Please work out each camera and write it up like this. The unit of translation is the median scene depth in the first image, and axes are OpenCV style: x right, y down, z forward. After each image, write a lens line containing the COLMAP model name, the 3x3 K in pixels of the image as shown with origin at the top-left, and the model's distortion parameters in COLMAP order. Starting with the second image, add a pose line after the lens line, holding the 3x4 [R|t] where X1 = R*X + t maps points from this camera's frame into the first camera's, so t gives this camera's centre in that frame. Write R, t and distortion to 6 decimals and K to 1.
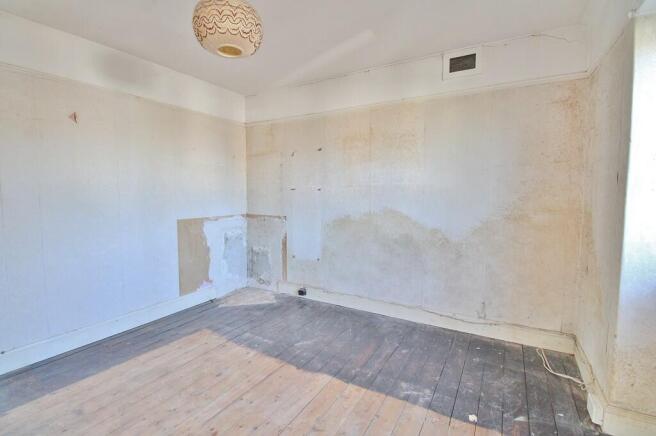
lens RADIAL K [[305.0, 0, 327.4], [0, 305.0, 217.8], [0, 0, 1]] dist [-0.004996, -0.007340]
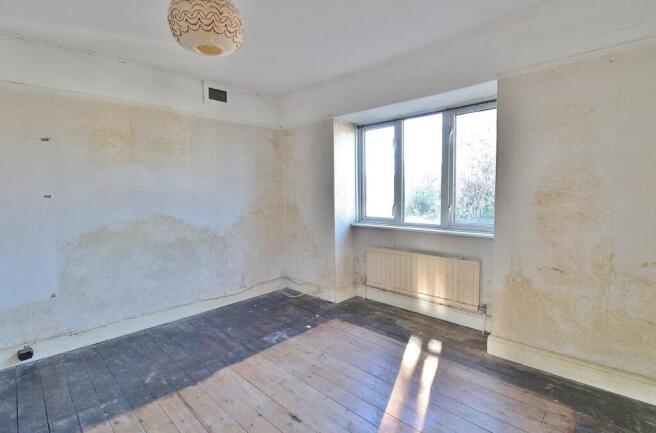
lens RADIAL K [[305.0, 0, 328.6], [0, 305.0, 219.2], [0, 0, 1]] dist [-0.004996, -0.007340]
pose [[0.236759, -0.089495, 0.967438, -0.752984], [0.095626, 0.993060, 0.068463, -0.035116], [-0.966851, 0.076303, 0.243674, 0.286276]]
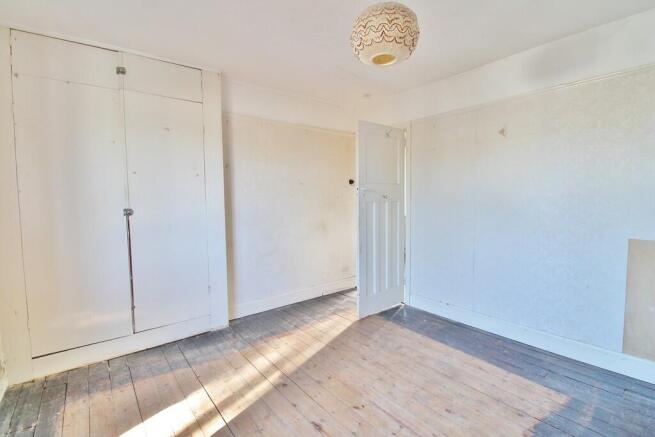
lens RADIAL K [[304.6, 0, 328.1], [0, 304.6, 215.3], [0, 0, 1]] dist [-0.004996, -0.007340]
pose [[-0.362462, 0.054449, -0.930407, 0.440642], [-0.068302, 0.994056, 0.084783, -0.068353], [0.929492, 0.094280, -0.356589, 0.772274]]
